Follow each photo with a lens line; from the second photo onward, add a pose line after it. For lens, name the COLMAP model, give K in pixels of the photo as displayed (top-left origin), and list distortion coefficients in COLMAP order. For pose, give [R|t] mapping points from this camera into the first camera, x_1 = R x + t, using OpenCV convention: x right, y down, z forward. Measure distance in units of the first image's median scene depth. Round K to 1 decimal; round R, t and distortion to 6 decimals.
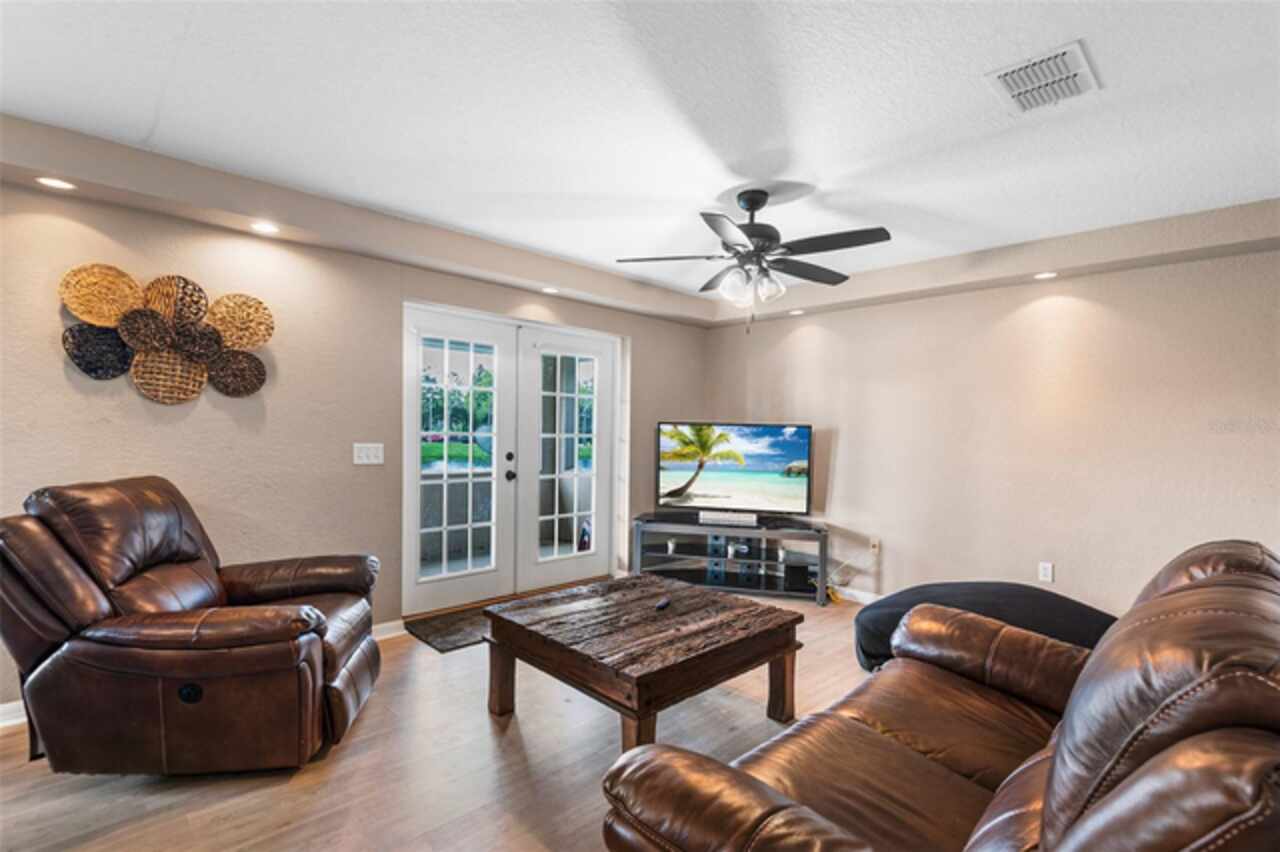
lens RADIAL K [[599.5, 0, 631.9], [0, 599.5, 451.6], [0, 0, 1]] dist [0.016136, -0.000047]
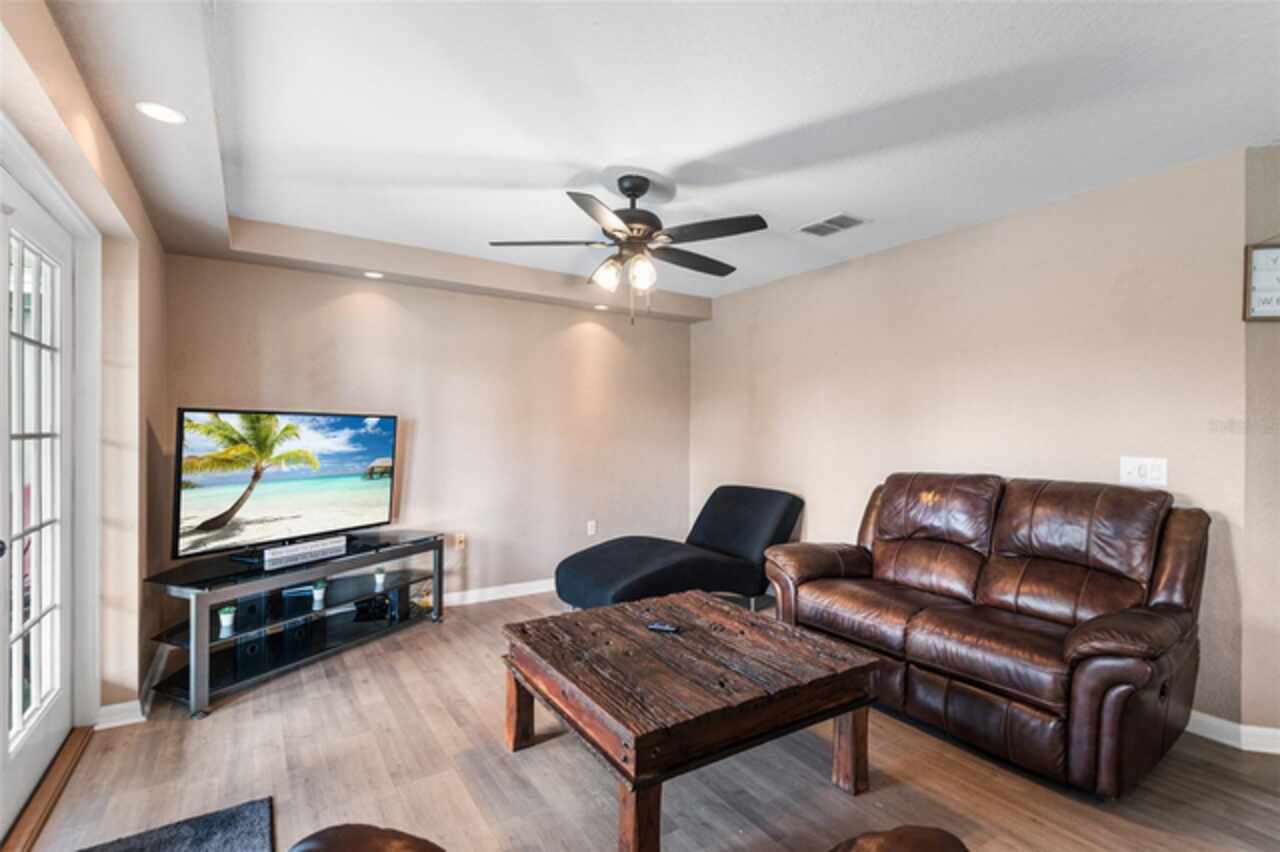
lens RADIAL K [[609.6, 0, 660.9], [0, 609.6, 420.5], [0, 0, 1]] dist [0.002326, -0.000160]
pose [[0.162016, -0.003391, 0.986782, -0.466274], [0.027791, 0.999613, -0.001128, -0.023605], [-0.986397, 0.027607, 0.162048, 0.493850]]
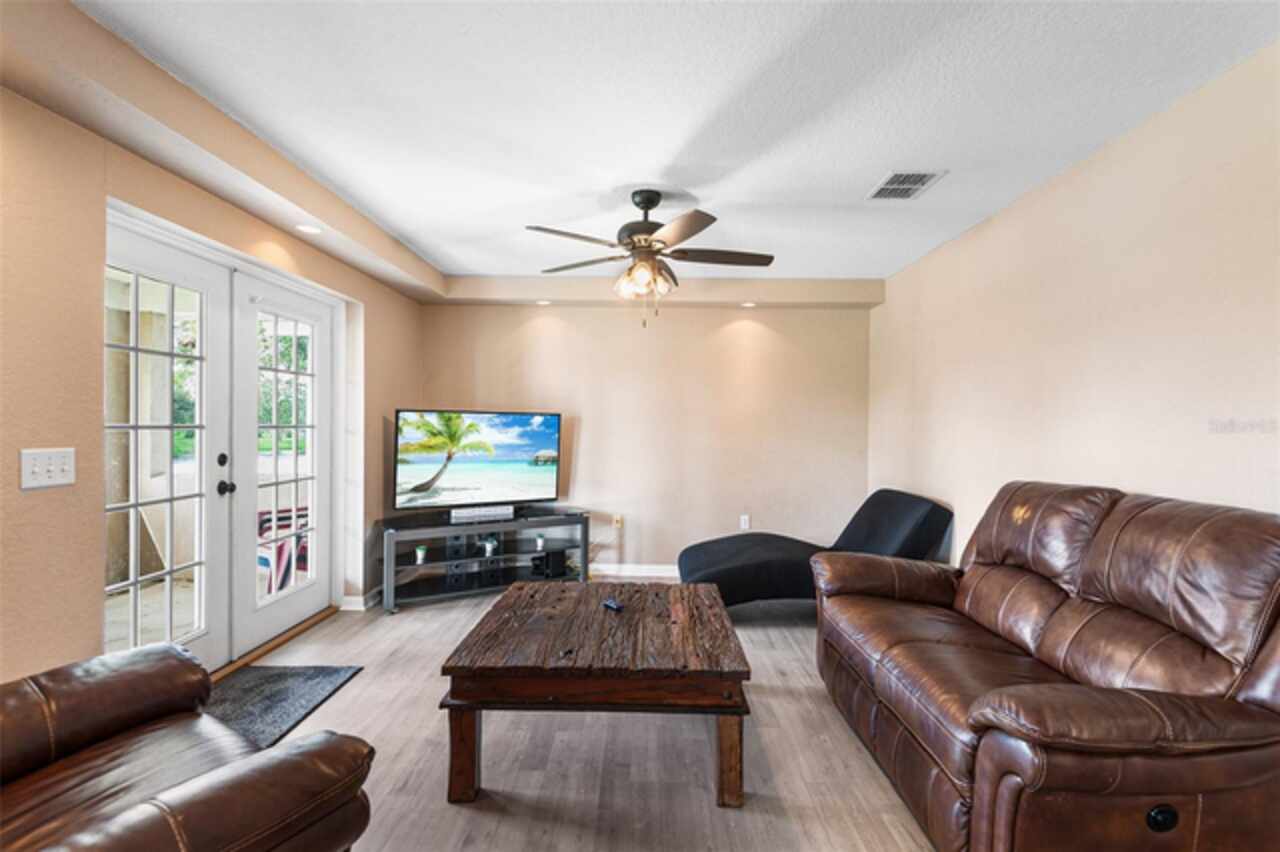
lens RADIAL K [[600.8, 0, 640.0], [0, 600.8, 426.0], [0, 0, 1]] dist [0.004271, -0.000251]
pose [[0.691997, -0.013706, 0.721770, -0.345932], [0.028003, 0.999577, -0.007867, -0.010331], [-0.721357, 0.025656, 0.692088, 0.181215]]
